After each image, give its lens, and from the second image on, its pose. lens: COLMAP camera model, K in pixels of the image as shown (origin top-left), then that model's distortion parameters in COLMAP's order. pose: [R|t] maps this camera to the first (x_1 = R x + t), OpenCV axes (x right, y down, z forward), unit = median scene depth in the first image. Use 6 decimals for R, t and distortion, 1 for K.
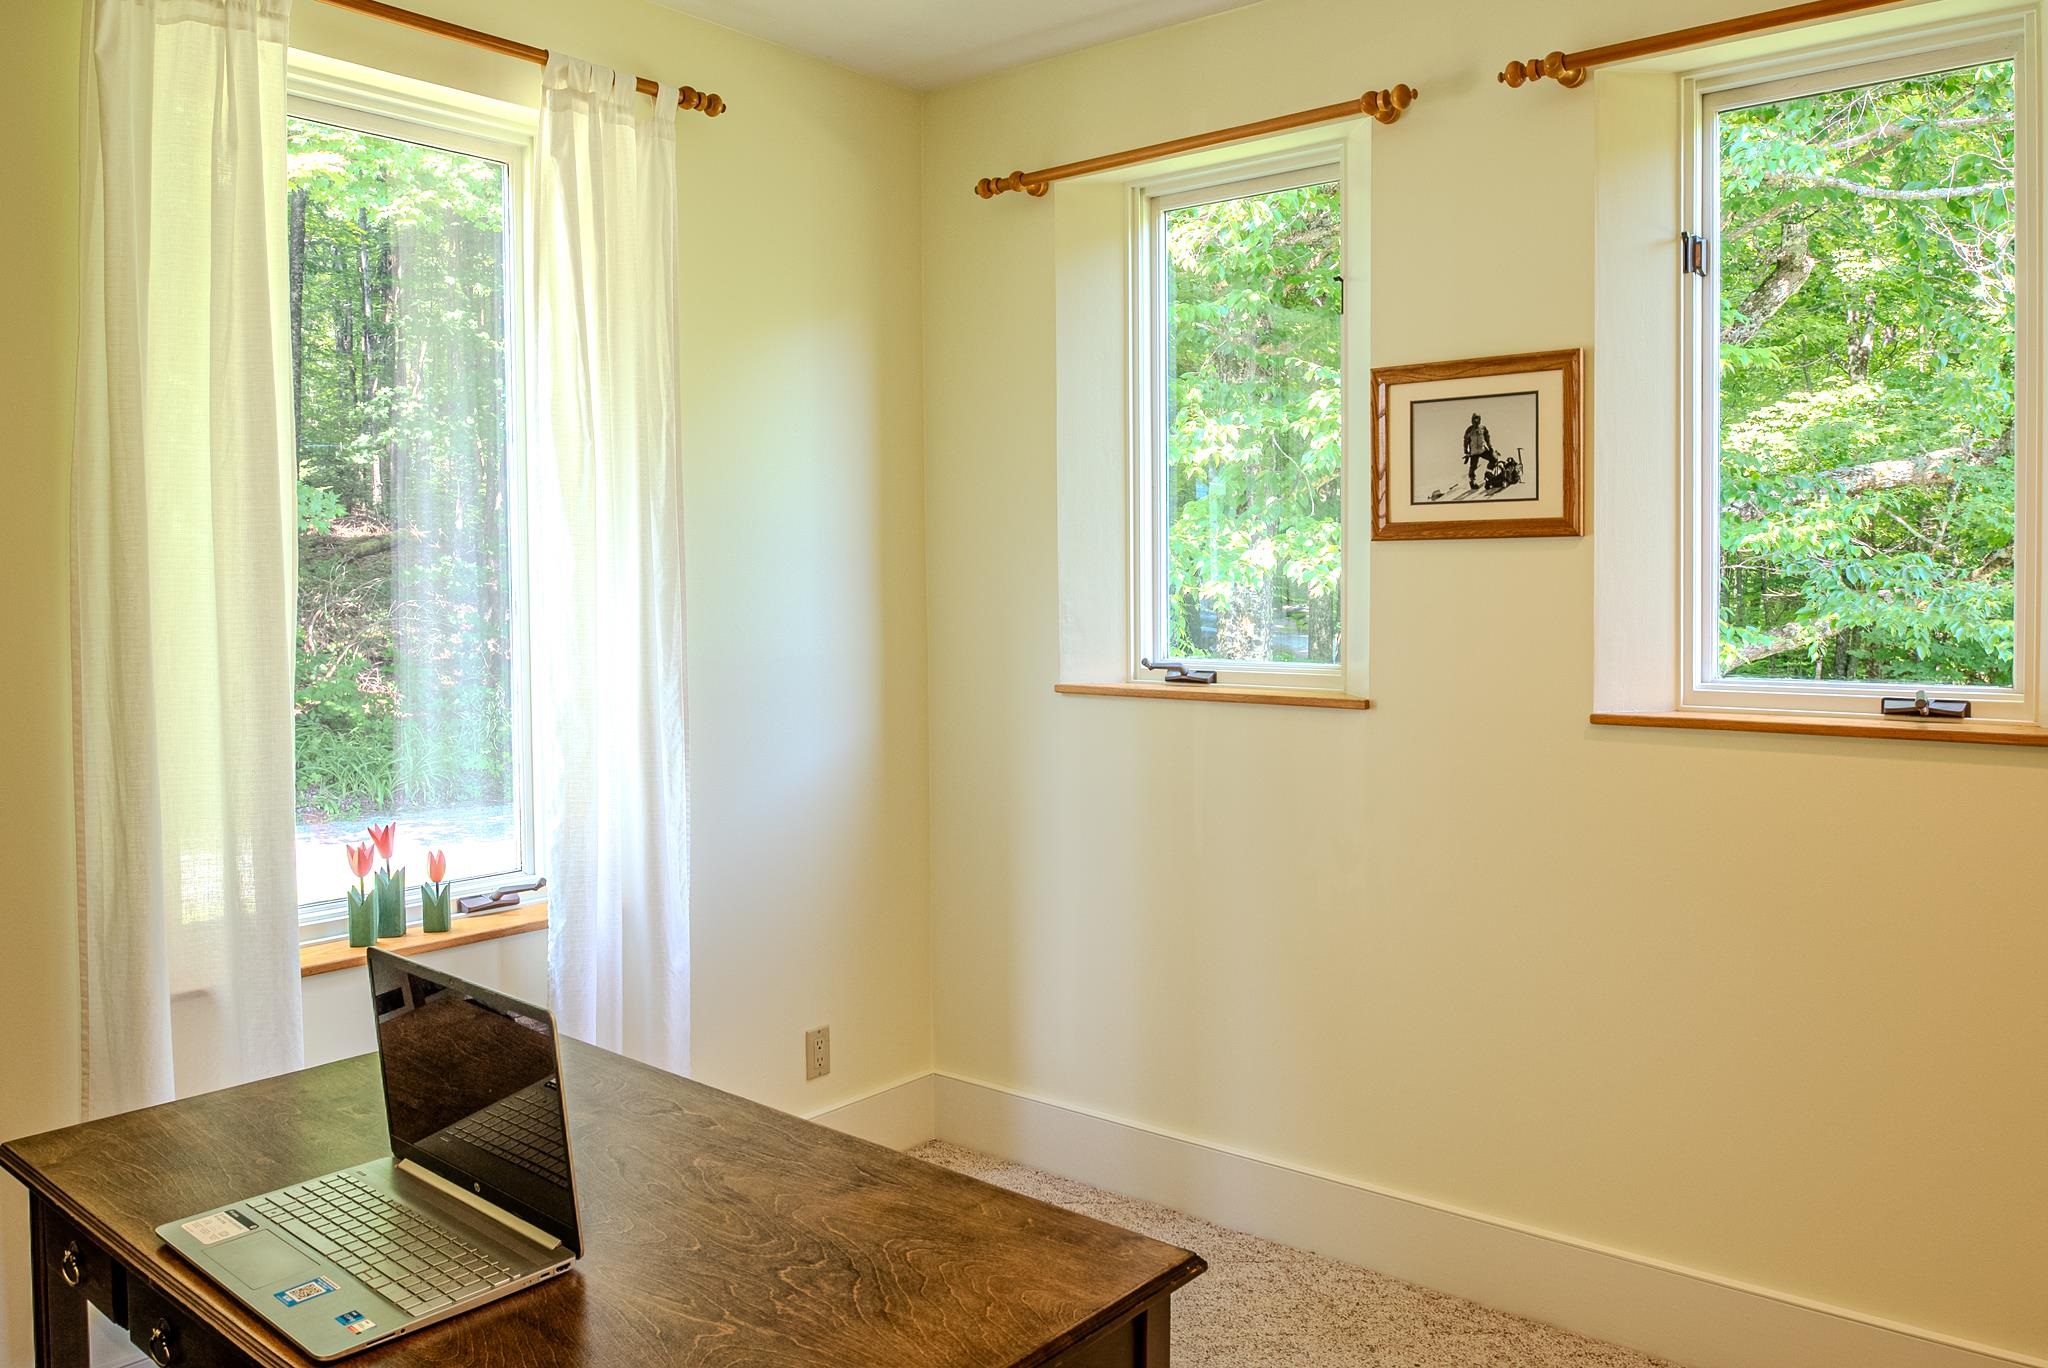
lens RADIAL K [[1584.4, 0, 981.7], [0, 1584.4, 619.9], [0, 0, 1]] dist [-0.031032, 0.015641]
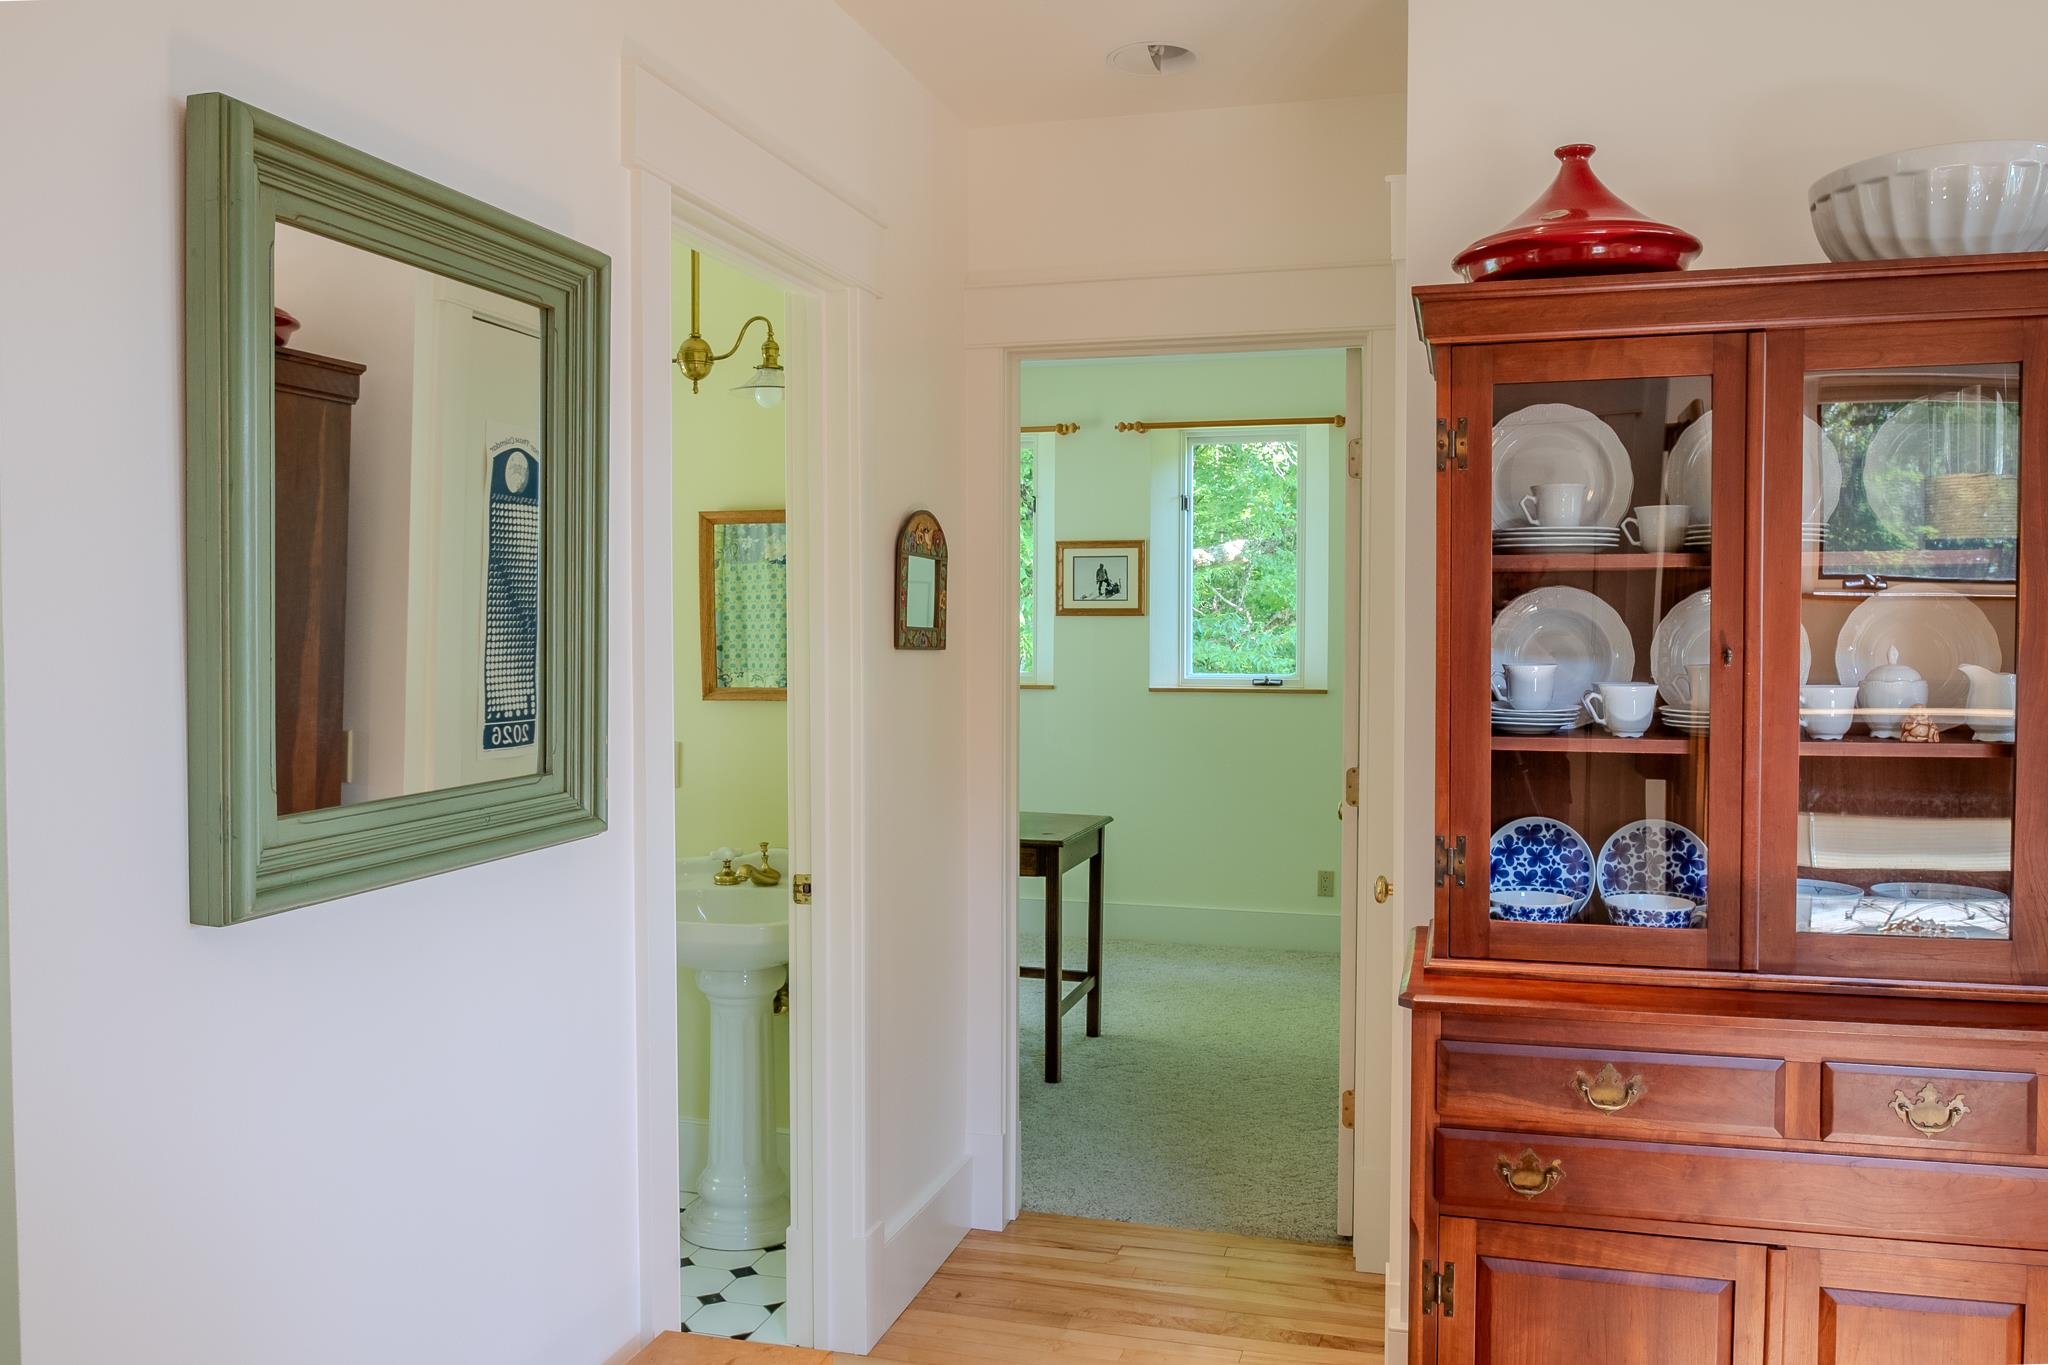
lens RADIAL K [[1584.4, 0, 1012.4], [0, 1584.4, 679.5], [0, 0, 1]] dist [-0.031032, 0.015641]
pose [[0.915983, -0.005827, 0.401176, -0.771429], [0.002792, 0.999963, 0.008150, 0.024697], [-0.401208, -0.006345, 0.915965, -1.138241]]
